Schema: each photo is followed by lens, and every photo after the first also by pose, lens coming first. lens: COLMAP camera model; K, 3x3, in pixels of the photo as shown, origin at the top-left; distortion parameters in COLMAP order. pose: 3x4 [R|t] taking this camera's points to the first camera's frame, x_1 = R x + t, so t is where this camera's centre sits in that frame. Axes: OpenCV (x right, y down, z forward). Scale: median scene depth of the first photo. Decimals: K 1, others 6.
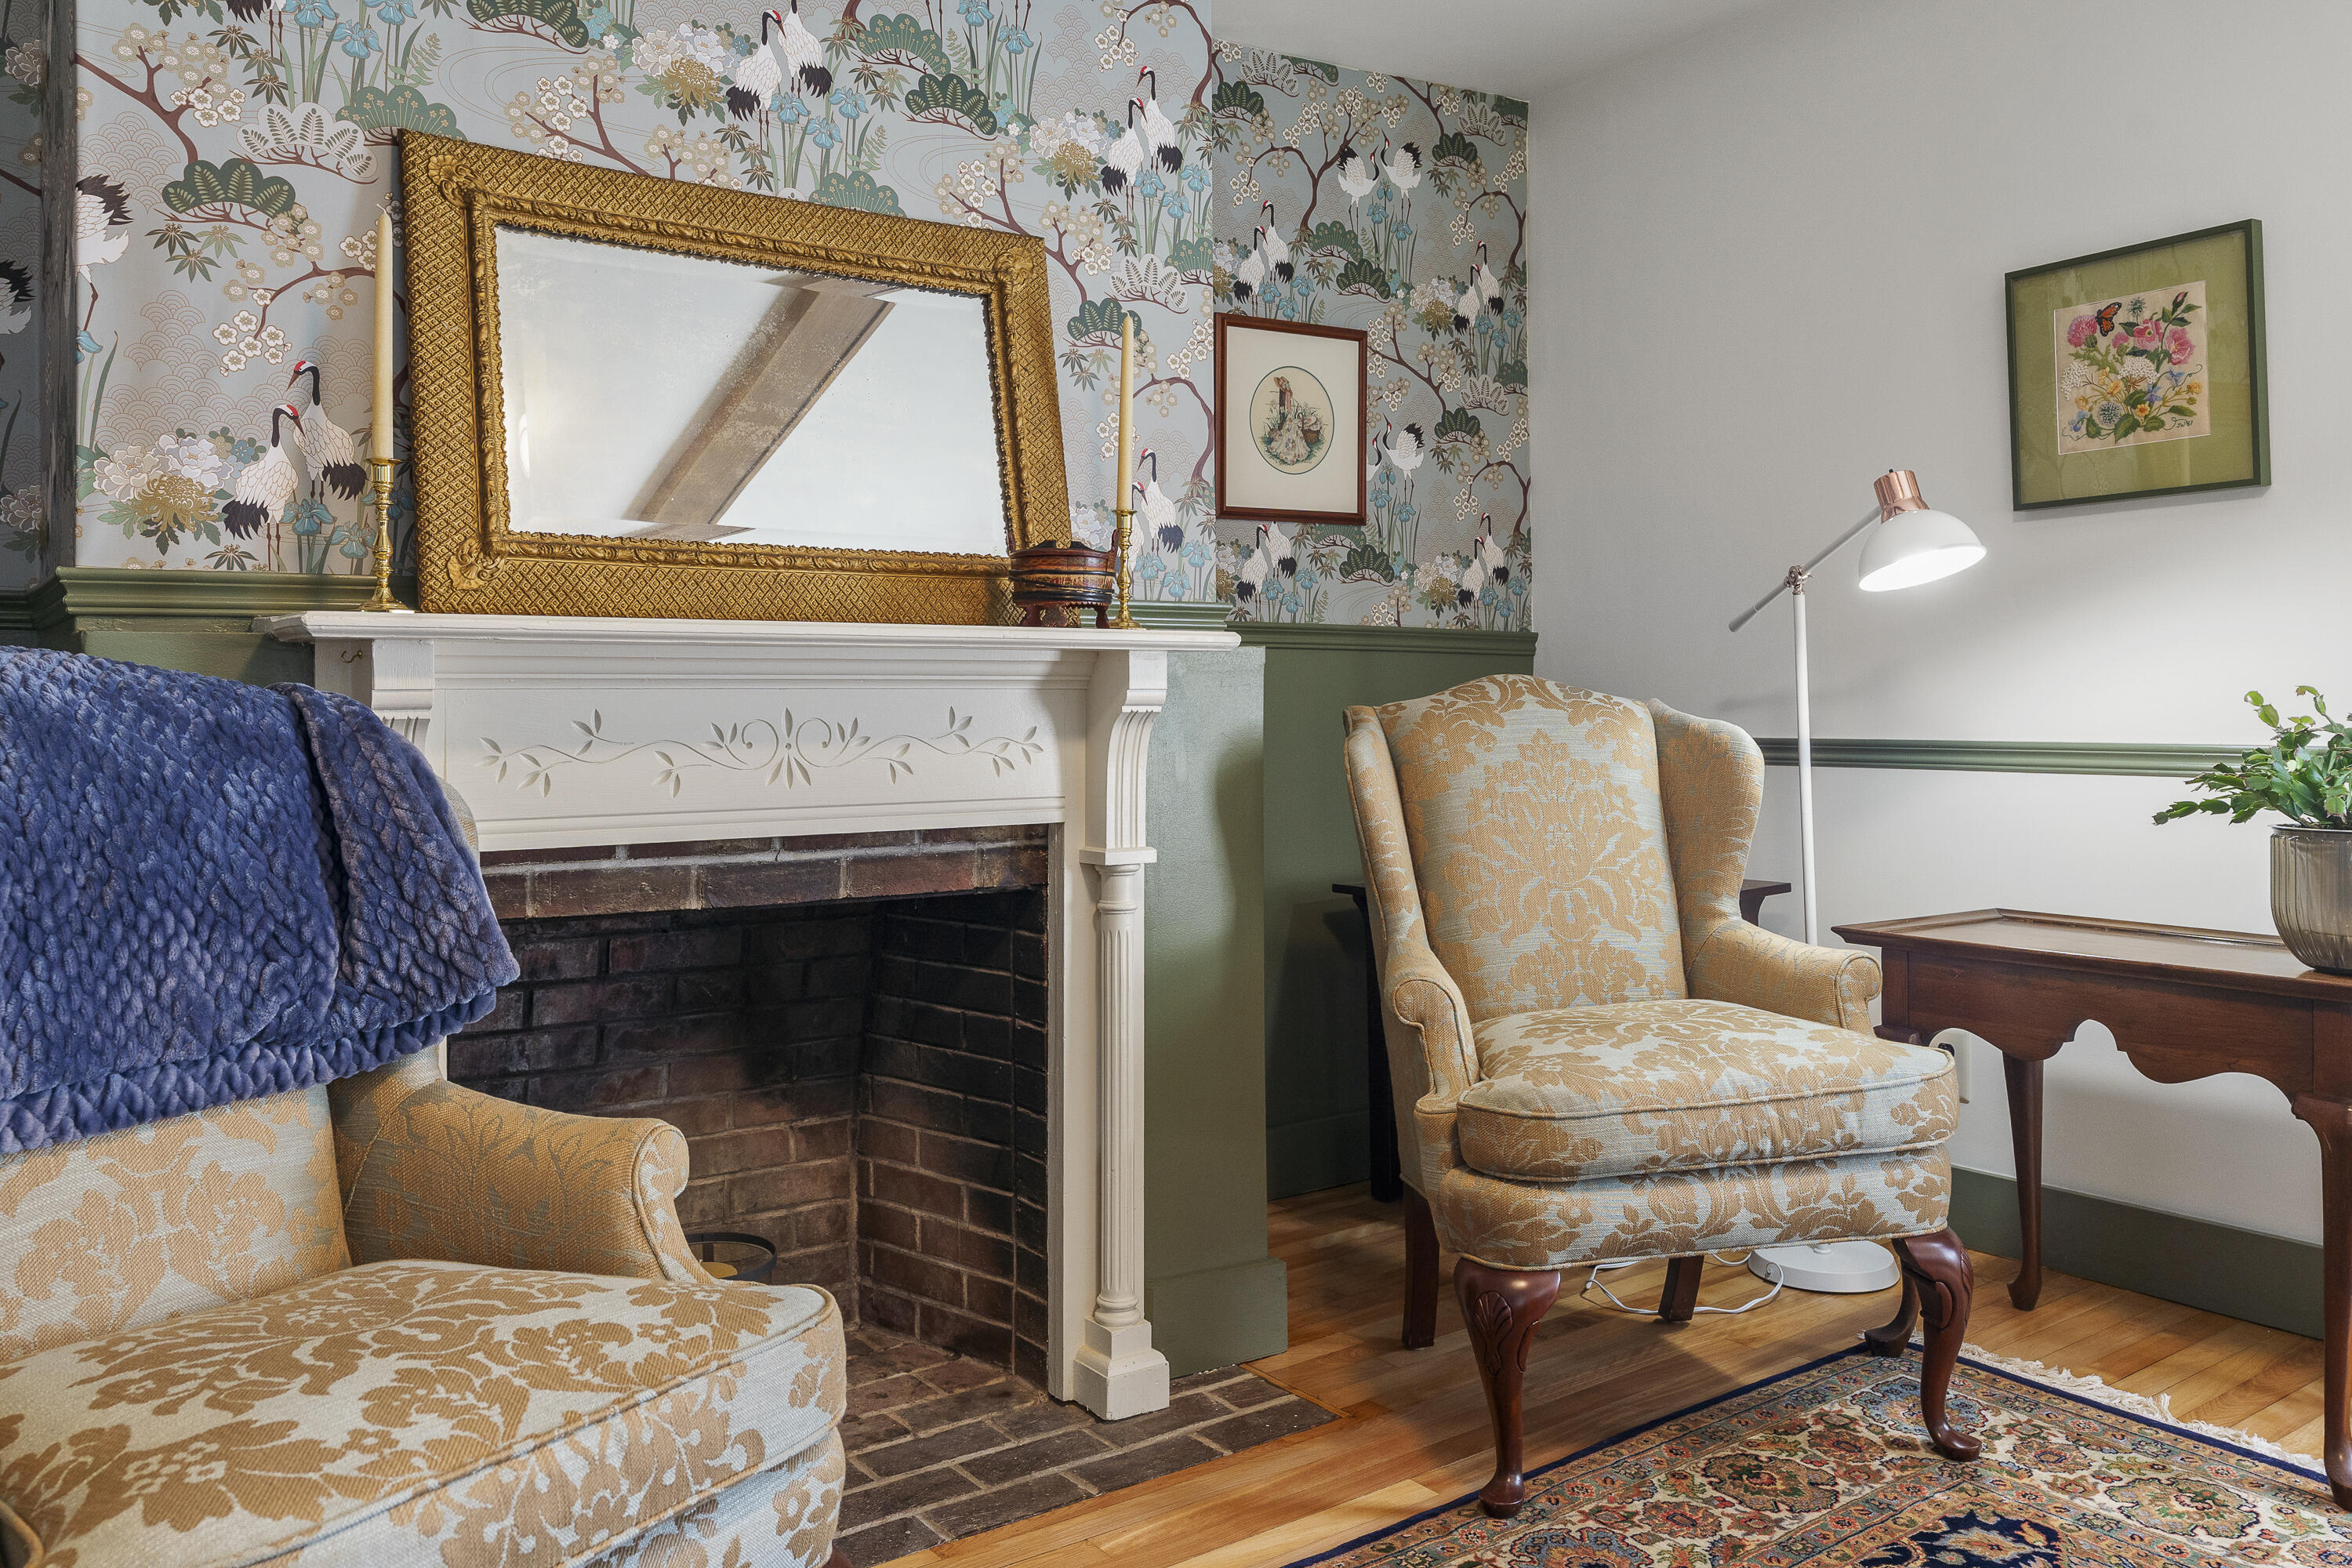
lens RADIAL K [[1789.6, 0, 1178.8], [0, 1789.6, 697.8], [0, 0, 1]] dist [0.006894, -0.000011]
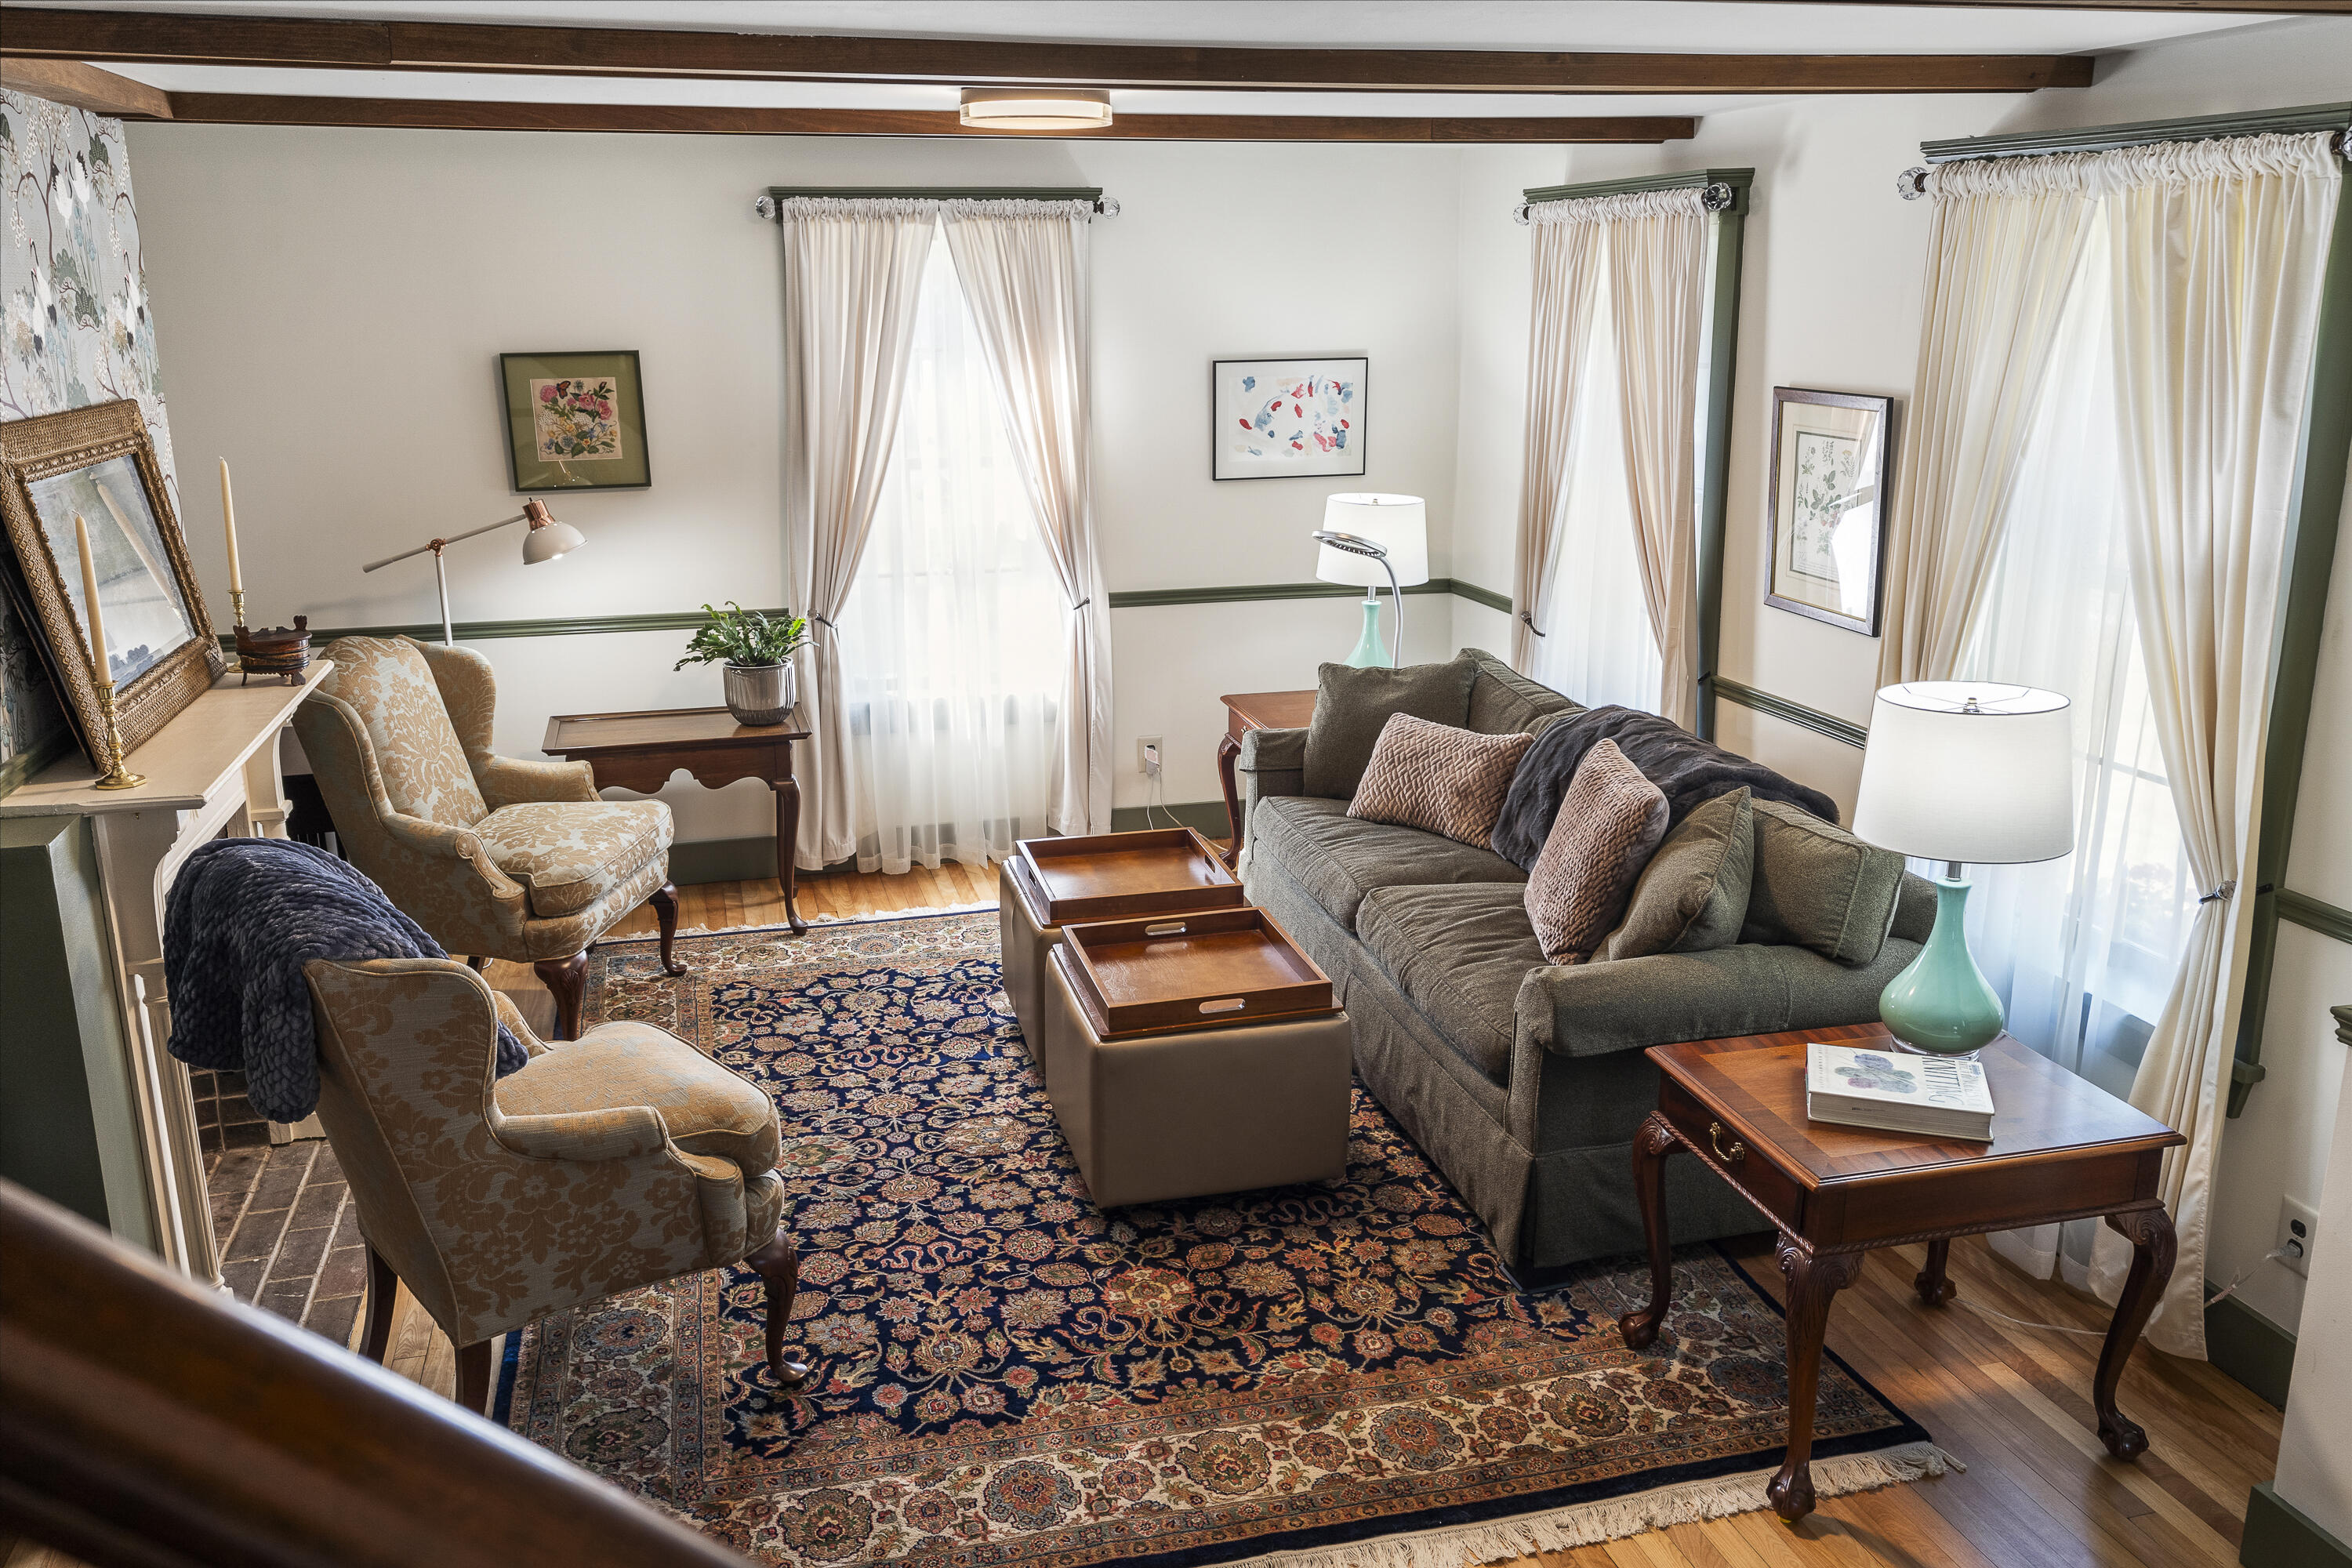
lens RADIAL K [[1808.6, 0, 1176.0], [0, 1808.6, 784.0], [0, 0, 1]] dist [0.008116, 0.001229]
pose [[0.346064, -0.242055, 0.906449, -1.222307], [0.000617, 0.966204, 0.257777, -0.351852], [-0.938211, -0.088648, 0.334518, -0.281171]]
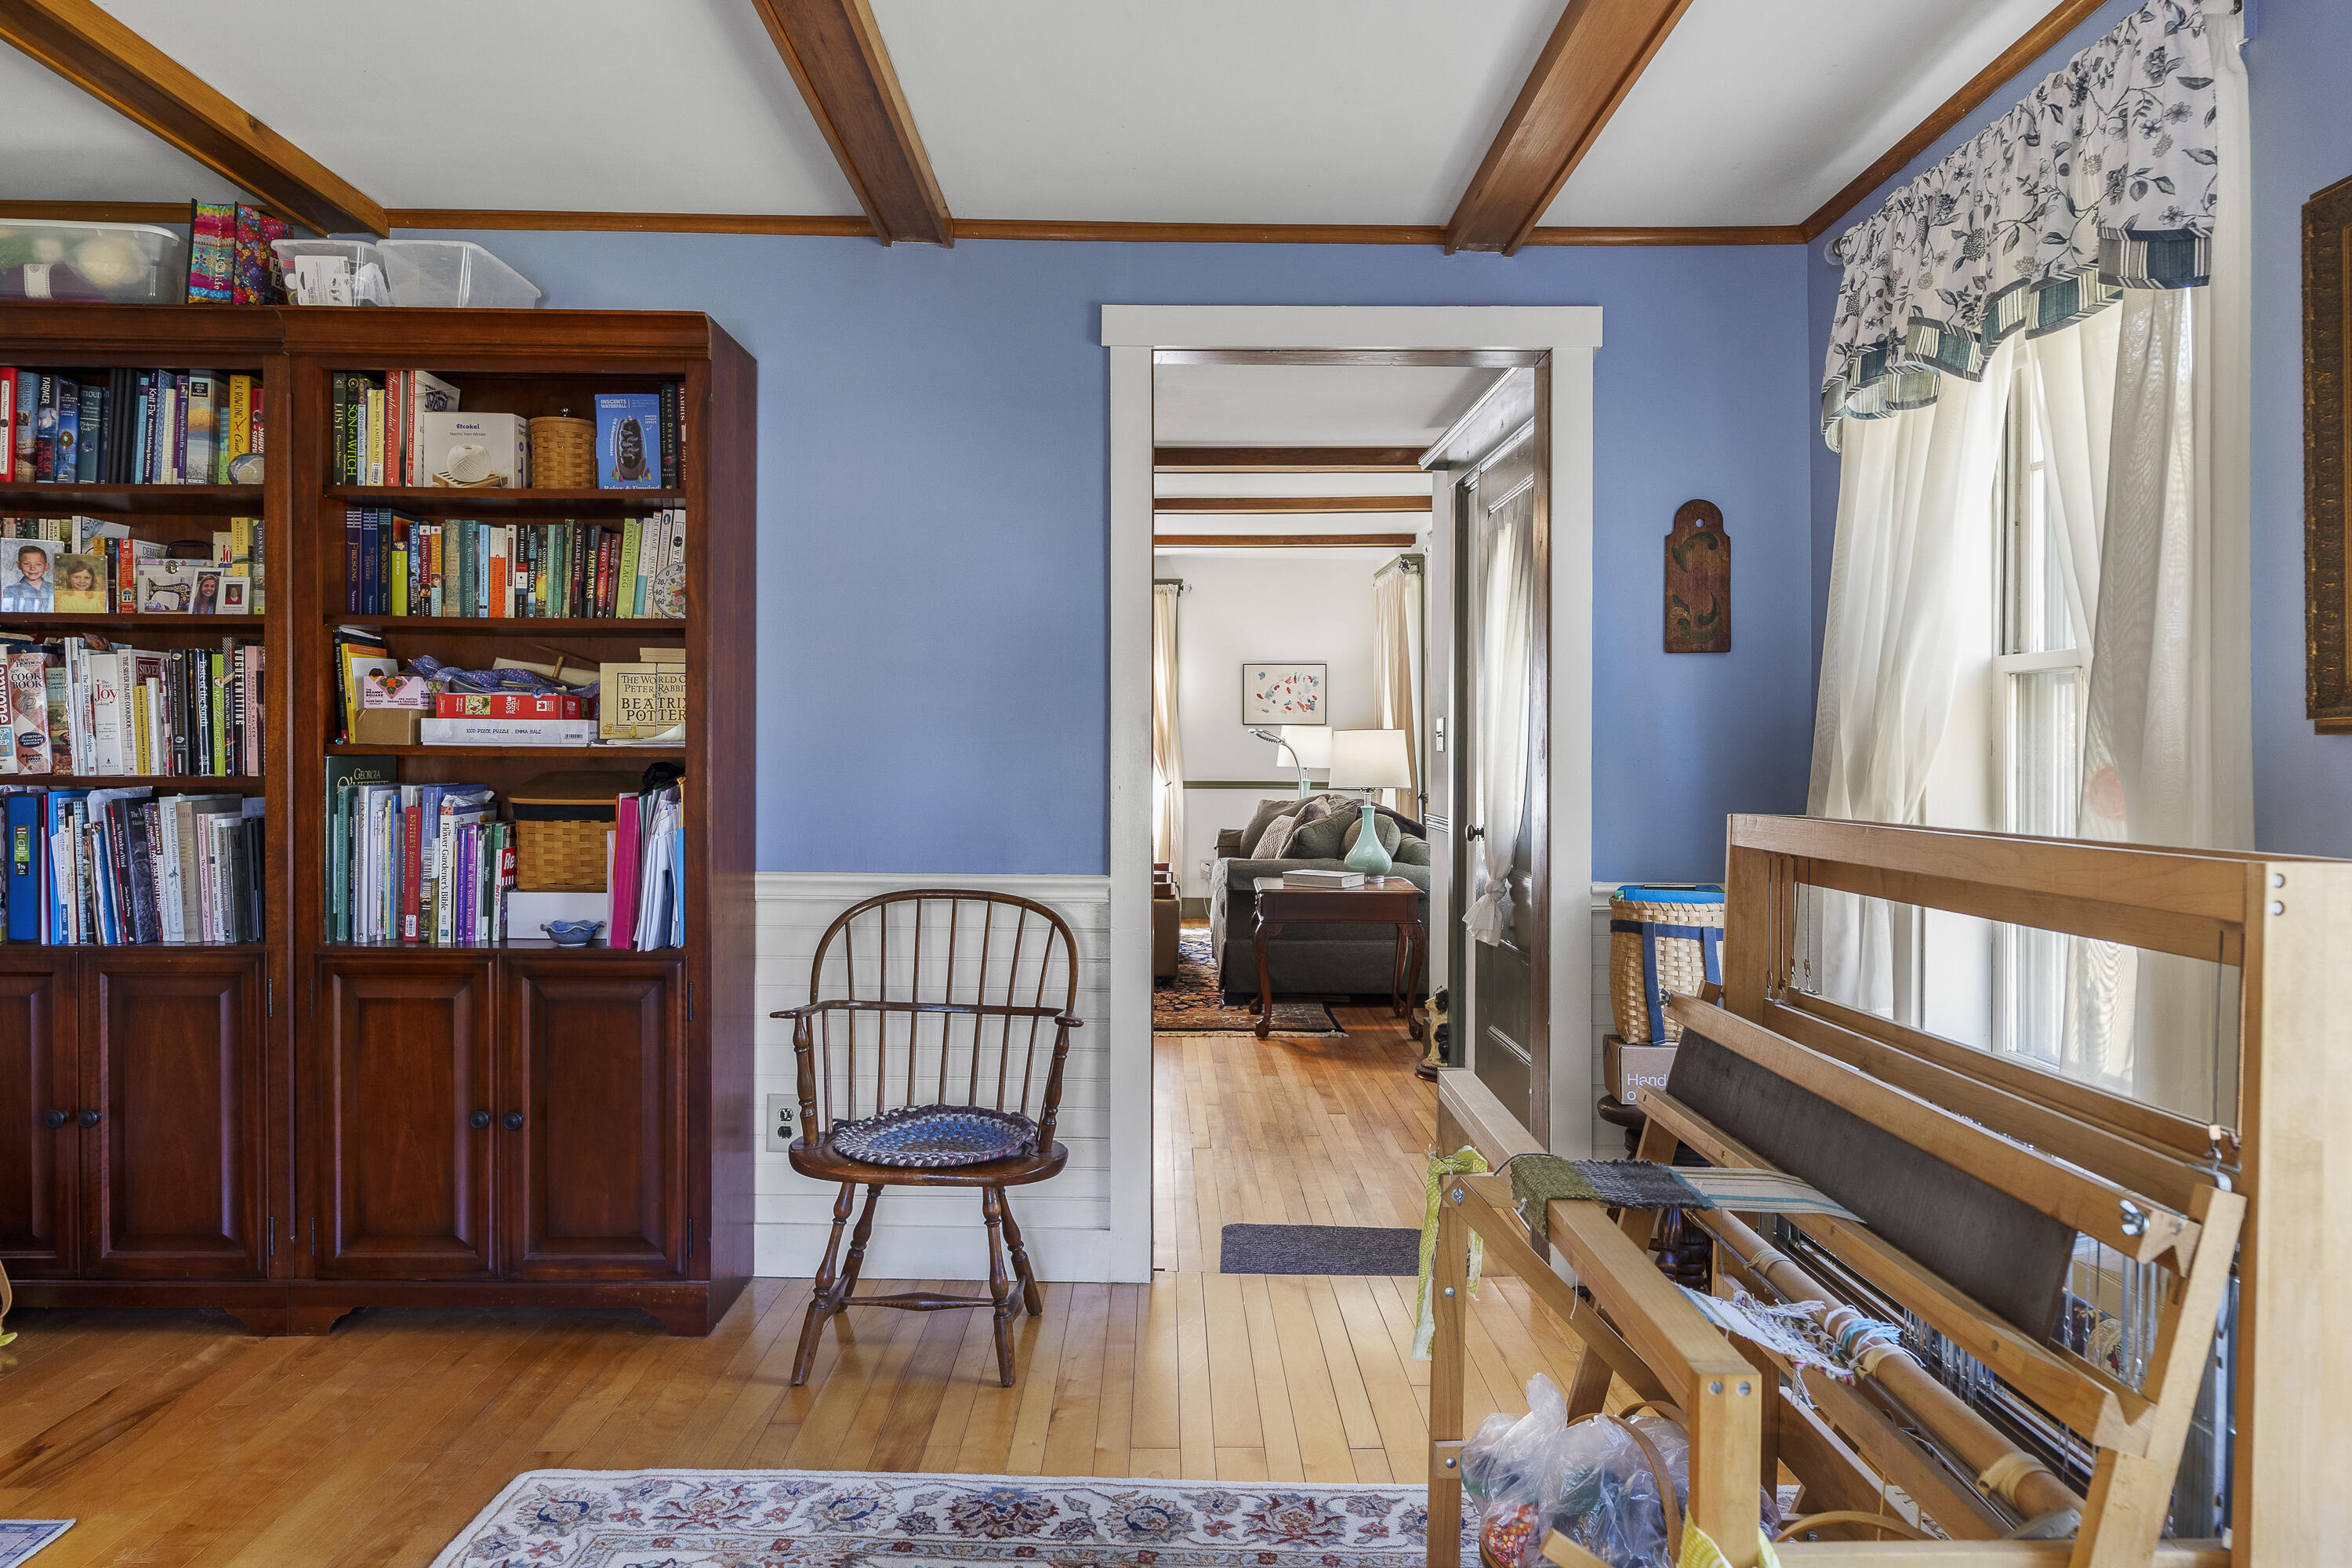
lens RADIAL K [[1555.3, 0, 1176.0], [0, 1555.3, 784.0], [0, 0, 1]] dist [-0.000109, -0.000015]
pose [[0.571356, -0.012862, 0.820602, -2.298143], [-0.012873, 0.999614, 0.024631, -0.063428], [-0.820602, -0.024637, 0.570969, -1.632620]]
